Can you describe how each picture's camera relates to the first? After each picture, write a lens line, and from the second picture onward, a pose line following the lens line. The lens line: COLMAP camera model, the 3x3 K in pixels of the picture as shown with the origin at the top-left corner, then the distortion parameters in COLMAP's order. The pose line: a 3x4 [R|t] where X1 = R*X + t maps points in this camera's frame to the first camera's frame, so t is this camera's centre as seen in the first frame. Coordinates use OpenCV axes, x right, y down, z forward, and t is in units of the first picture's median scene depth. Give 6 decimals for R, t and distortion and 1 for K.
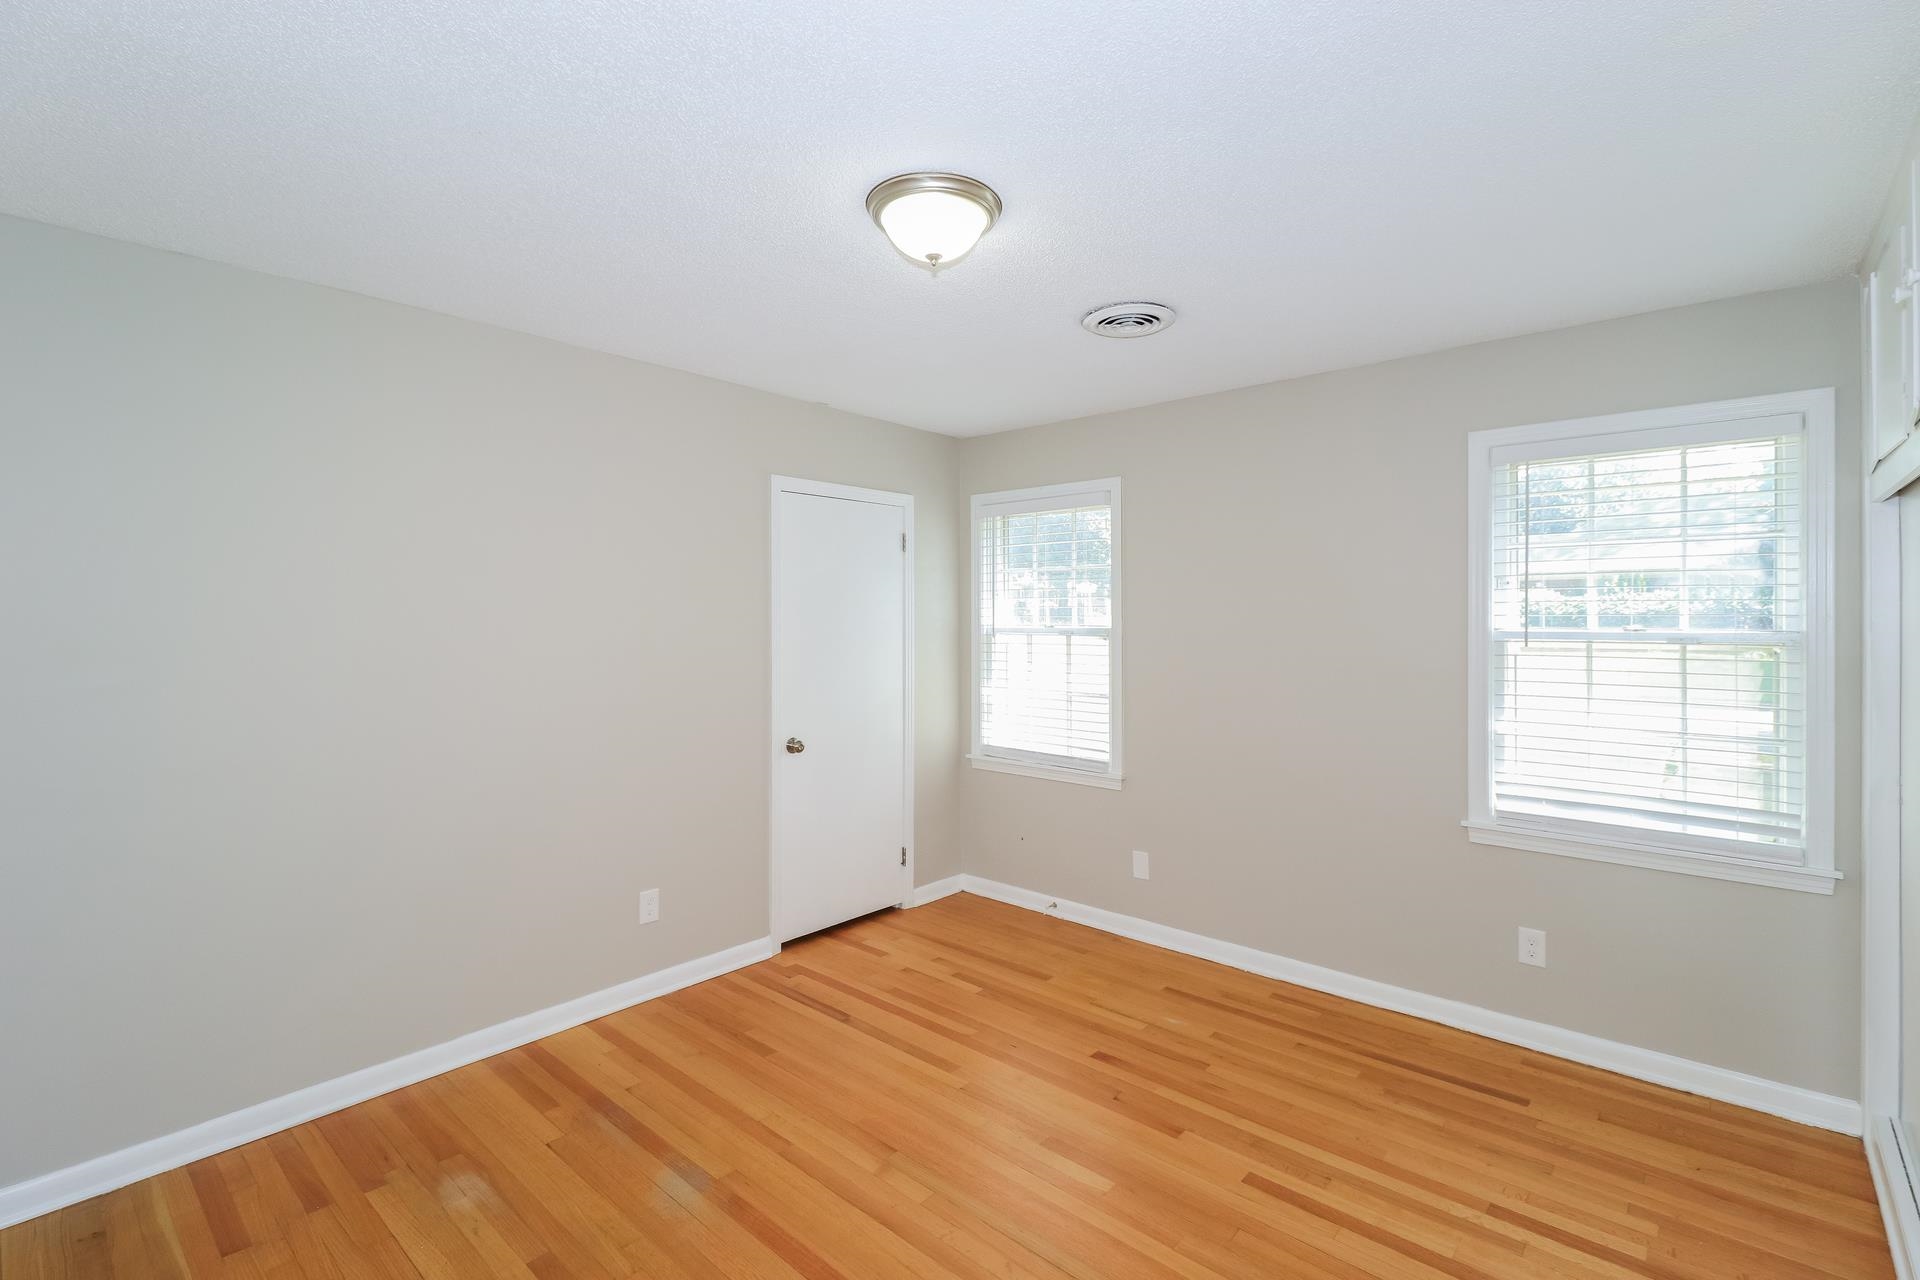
lens RADIAL K [[890.8, 0, 960.0], [0, 890.8, 640.0], [0, 0, 1]] dist [0.017718, -0.016910]
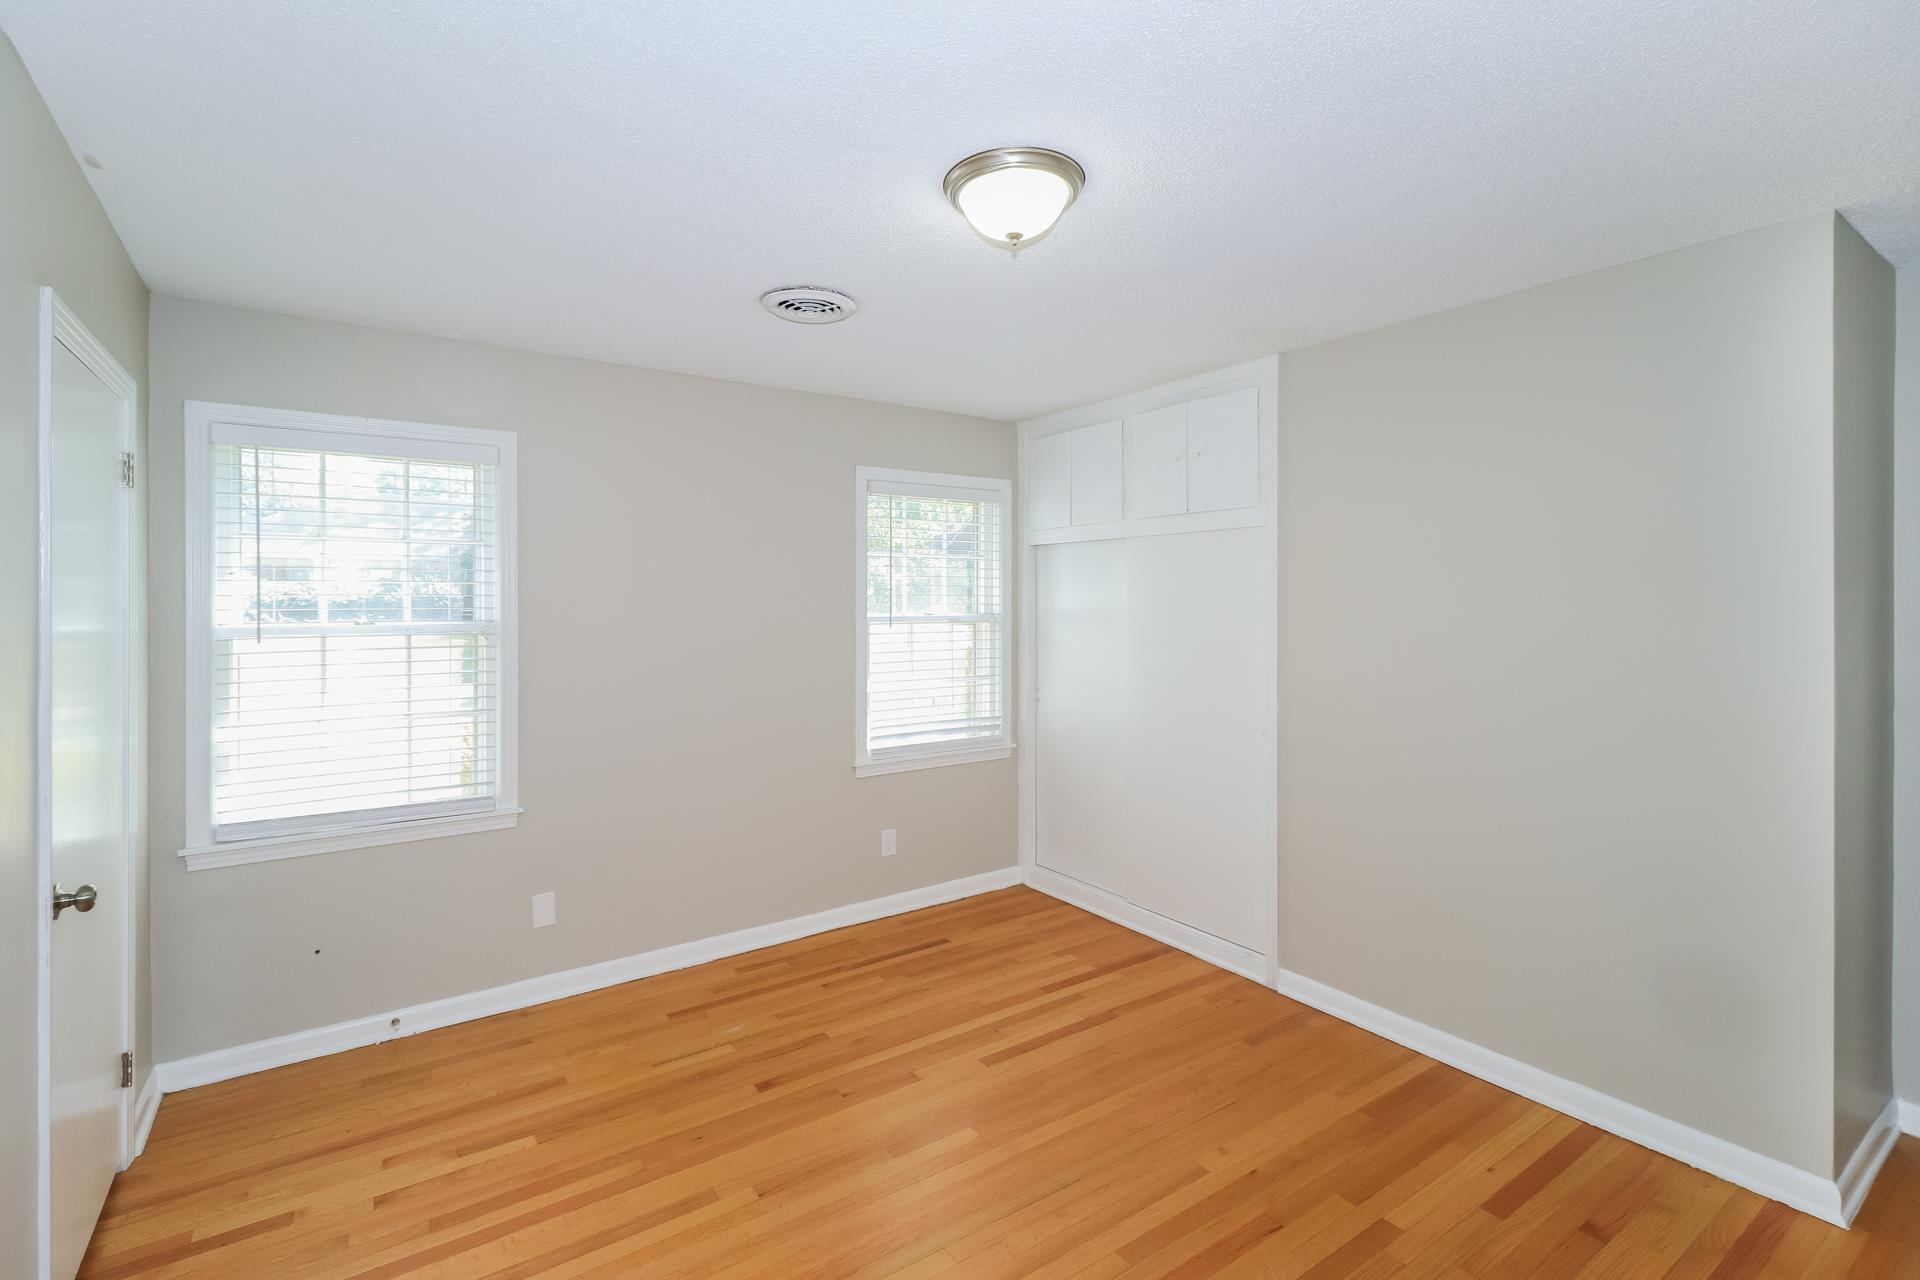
lens RADIAL K [[870.2, 0, 954.0], [0, 870.2, 615.5], [0, 0, 1]] dist [0.025085, -0.015656]
pose [[0.222703, -0.011864, 0.974814, -0.576861], [0.032941, 0.999447, 0.004638, -0.012336], [-0.974330, 0.031079, 0.222970, 0.512506]]
